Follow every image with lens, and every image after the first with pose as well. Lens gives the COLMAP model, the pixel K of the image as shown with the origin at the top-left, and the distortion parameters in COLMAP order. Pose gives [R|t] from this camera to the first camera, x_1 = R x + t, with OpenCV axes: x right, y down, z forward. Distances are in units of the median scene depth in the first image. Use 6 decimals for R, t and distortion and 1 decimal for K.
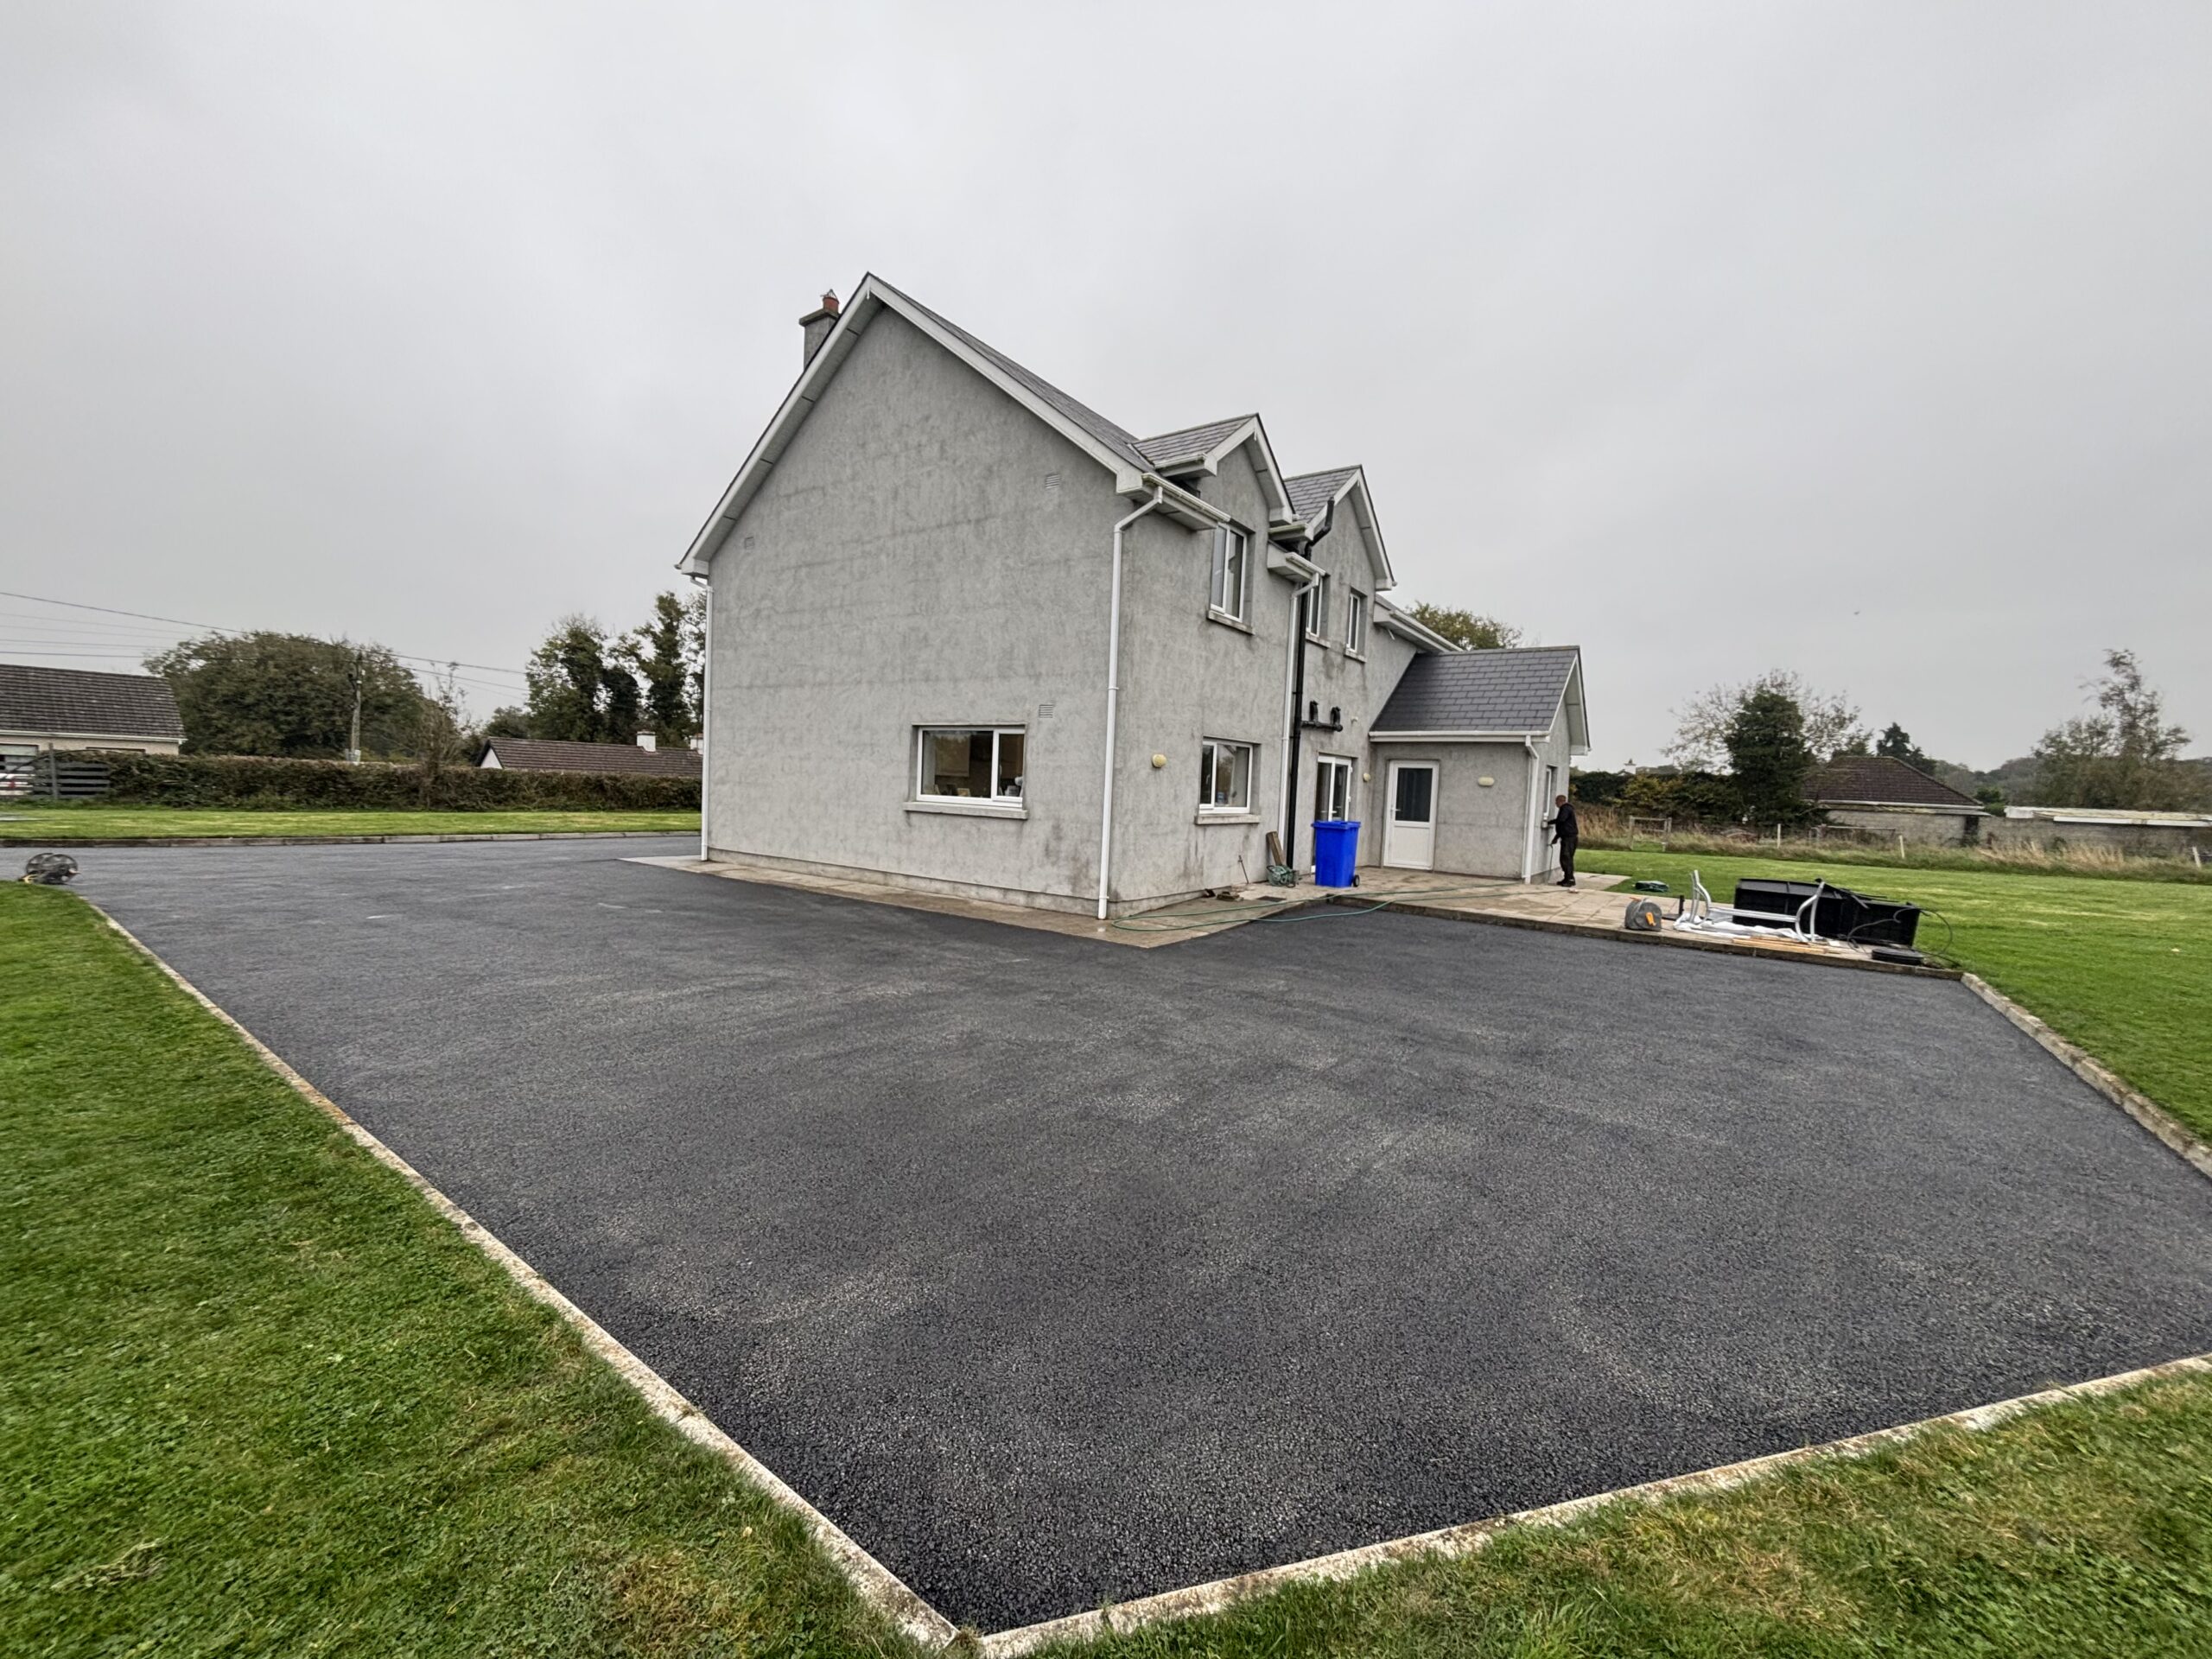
lens RADIAL K [[886.8, 0, 1117.5], [0, 886.8, 836.8], [0, 0, 1]] dist [0.002479, -0.000143]
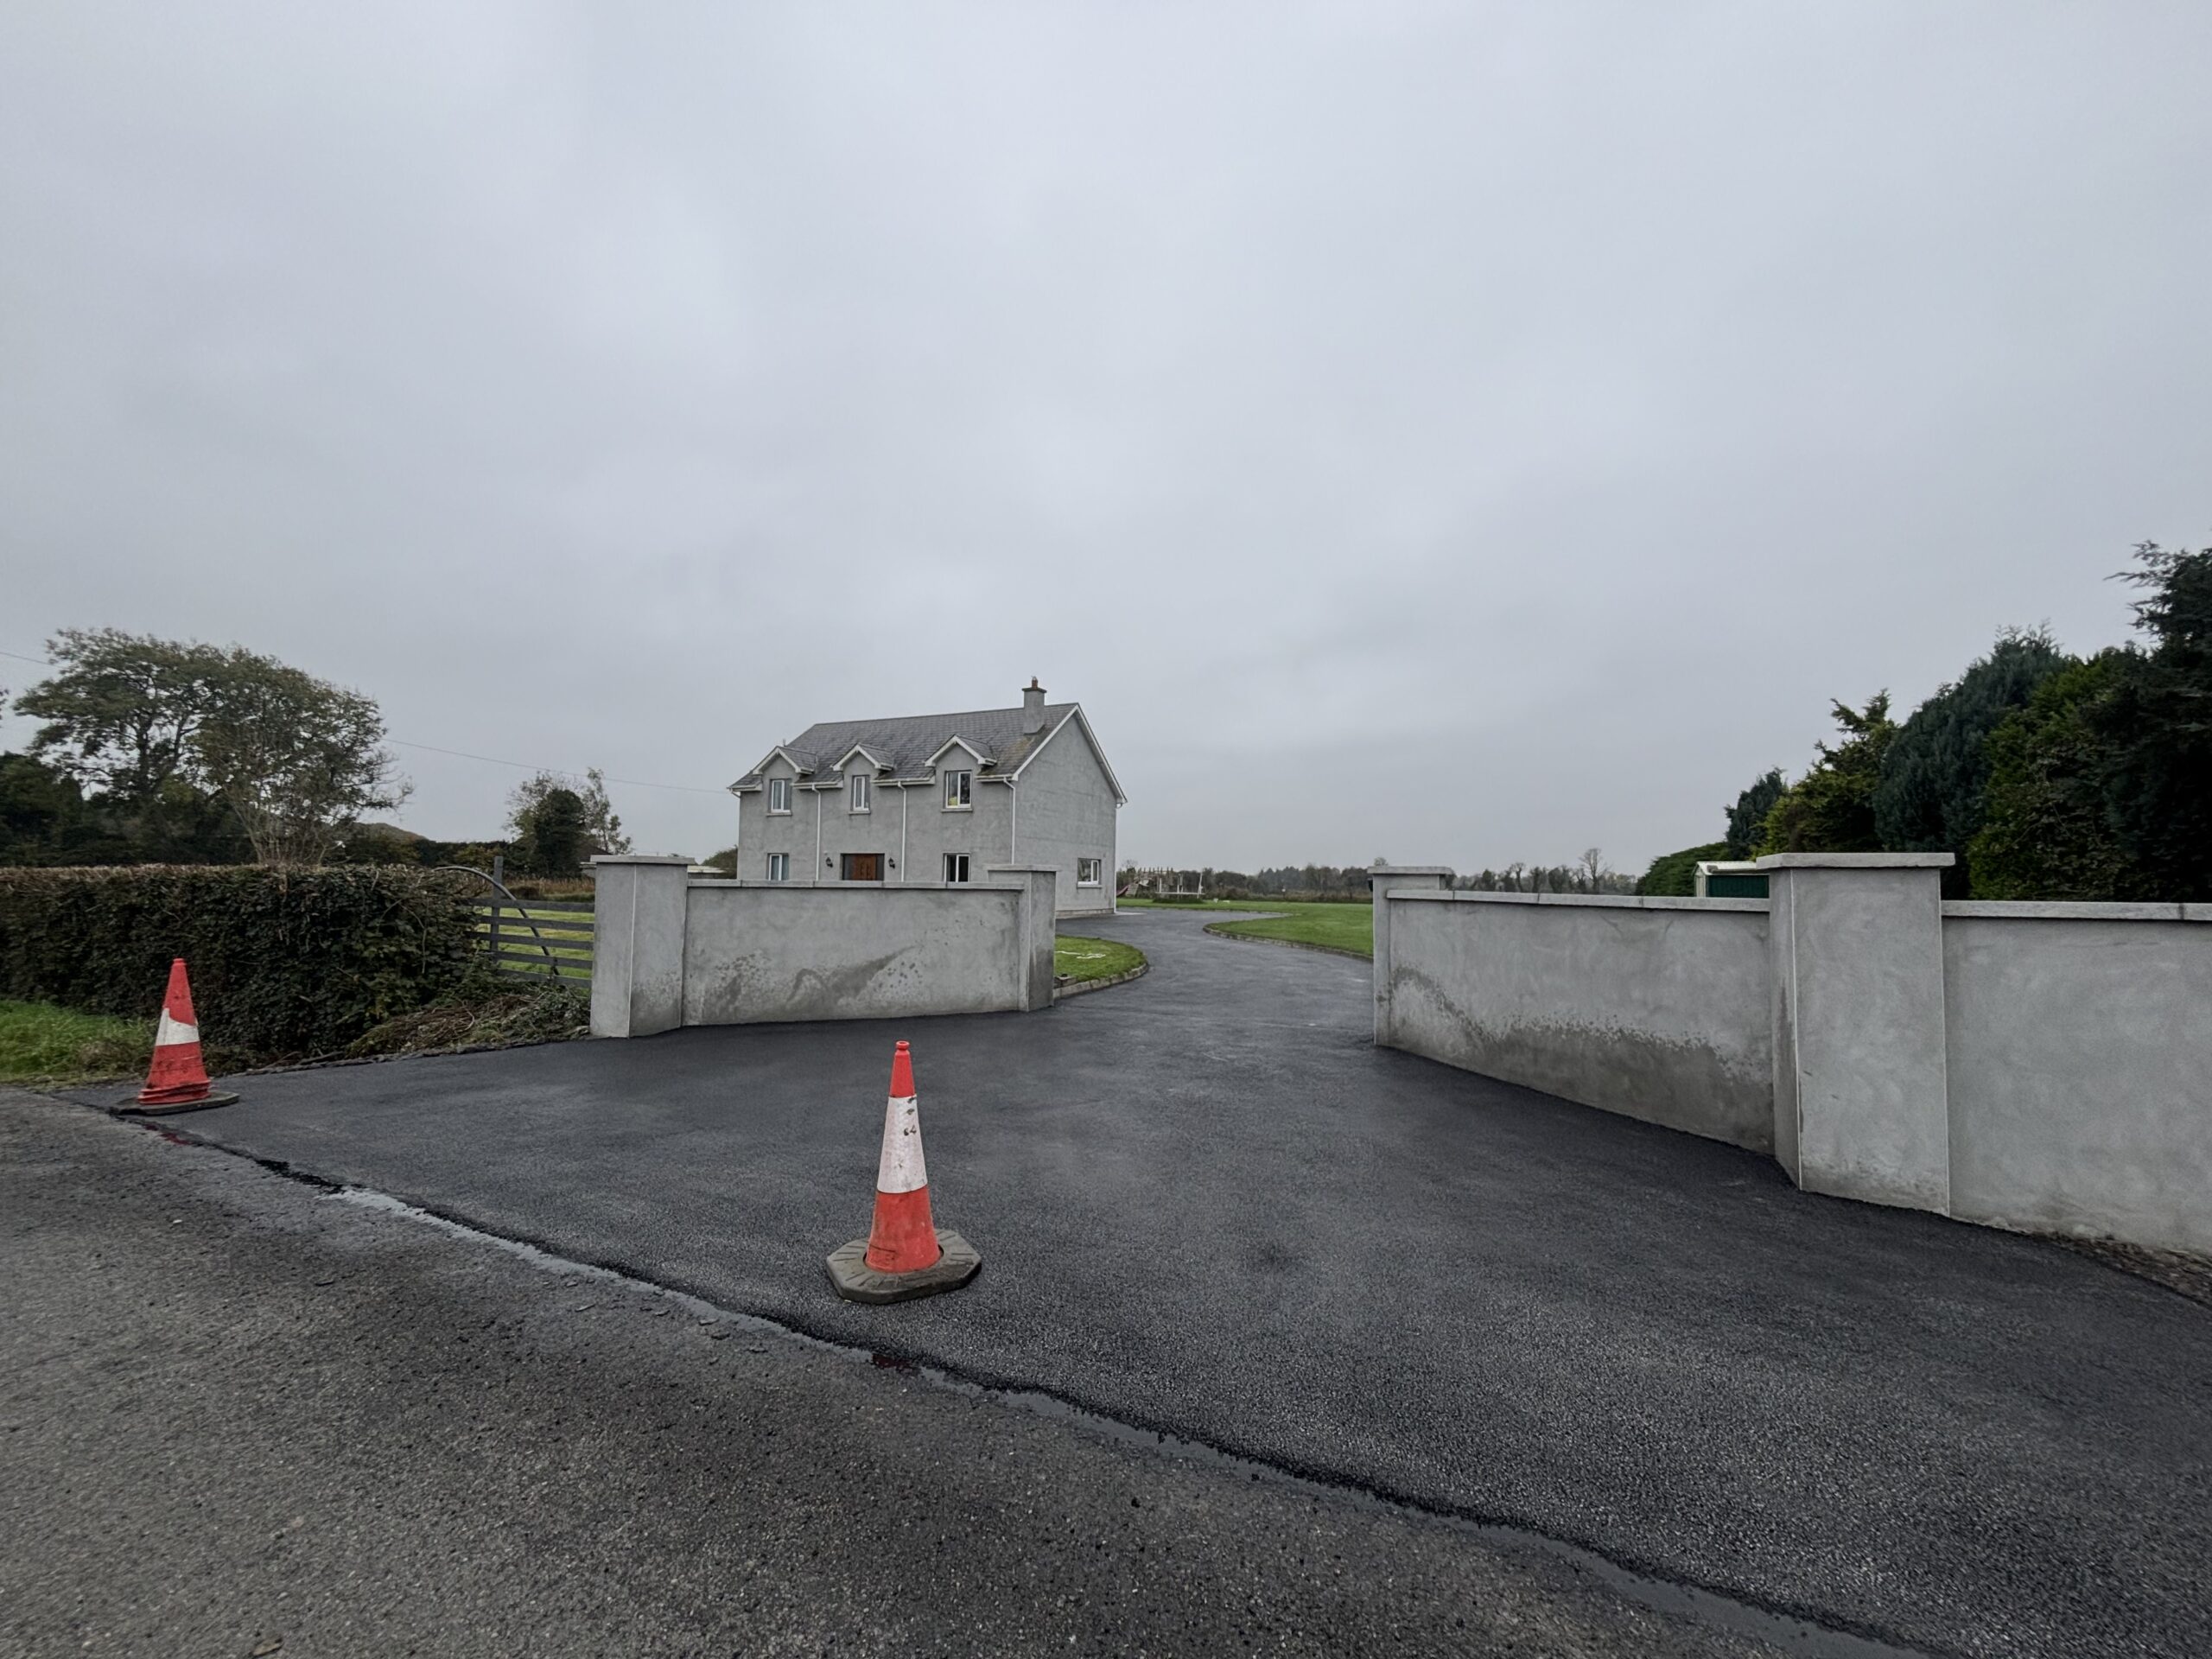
lens RADIAL K [[886.8, 0, 1117.5], [0, 886.8, 836.8], [0, 0, 1]] dist [0.002479, -0.000143]
pose [[-0.165631, 0.006763, 0.986165, -2.998553], [0.037121, 0.999311, -0.000619, -0.181621], [-0.985489, 0.036505, -0.165768, 1.296712]]
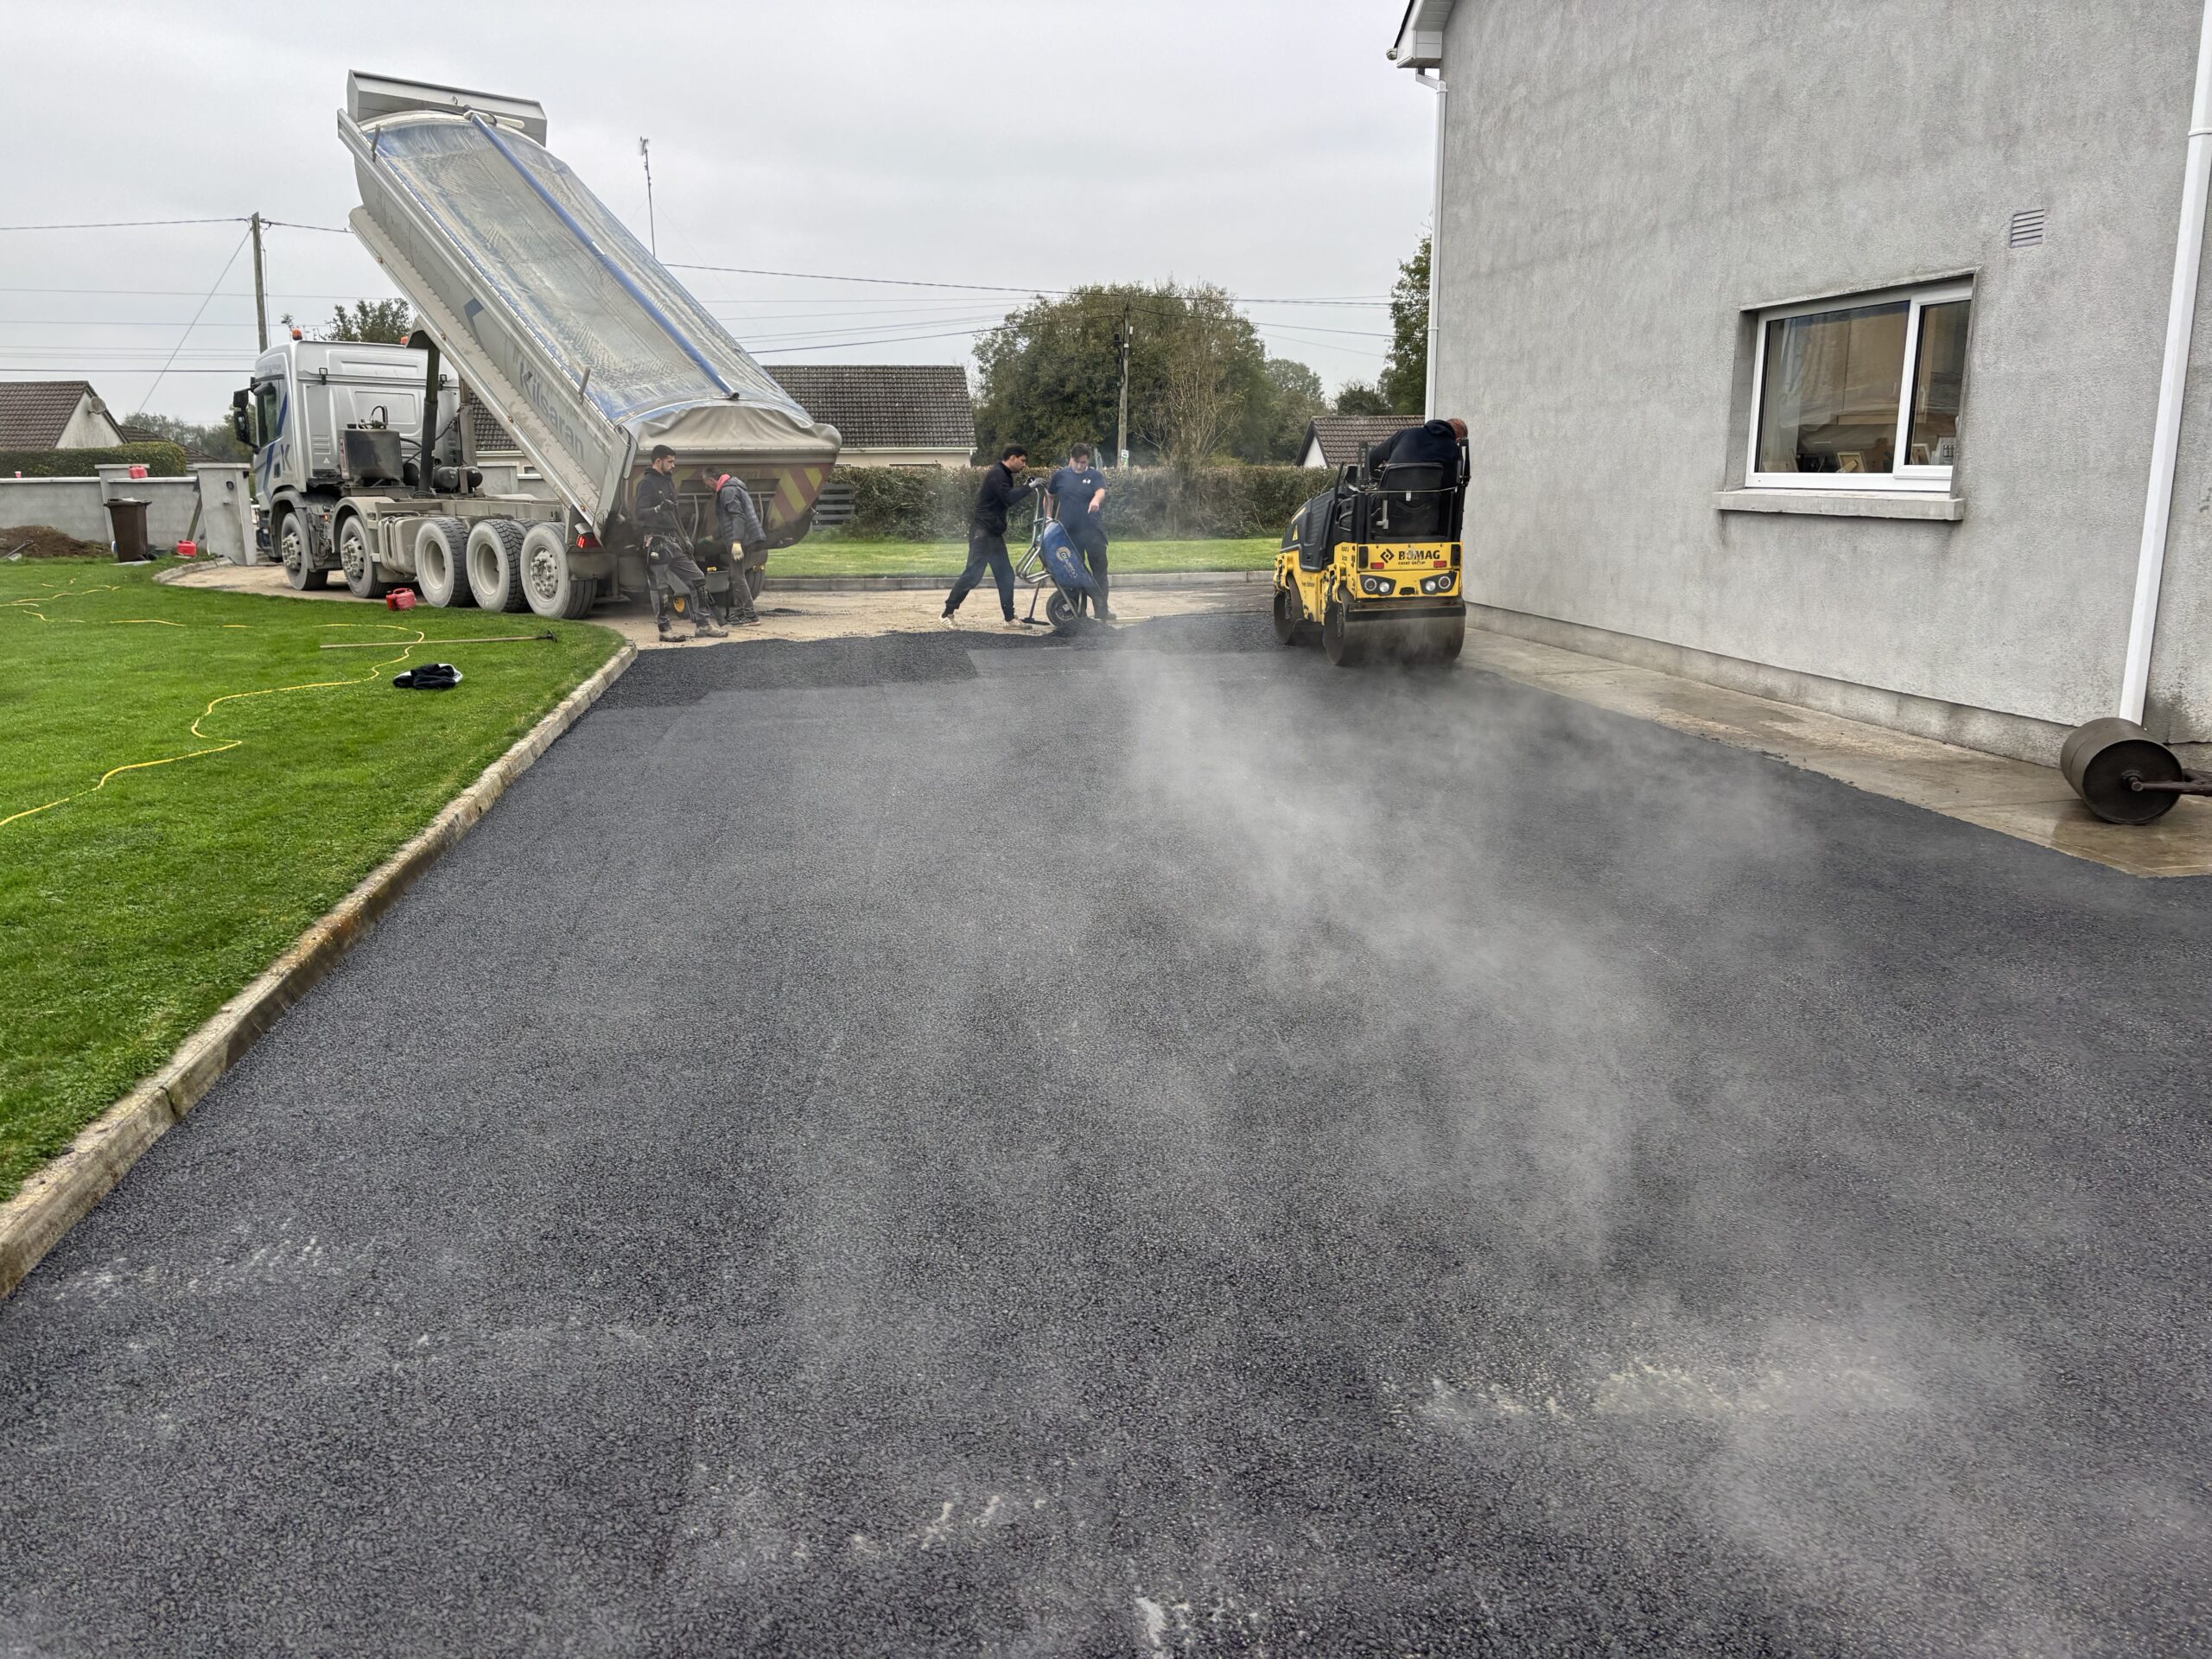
lens RADIAL K [[1686.9, 0, 1033.4], [0, 1686.9, 823.0], [0, 0, 1]] dist [-0.031735, 0.085370]
pose [[0.678264, 0.104236, -0.727388, 0.156664], [-0.000069, 0.989897, 0.141790, 0.006245], [0.734818, -0.096121, 0.671419, 0.151151]]
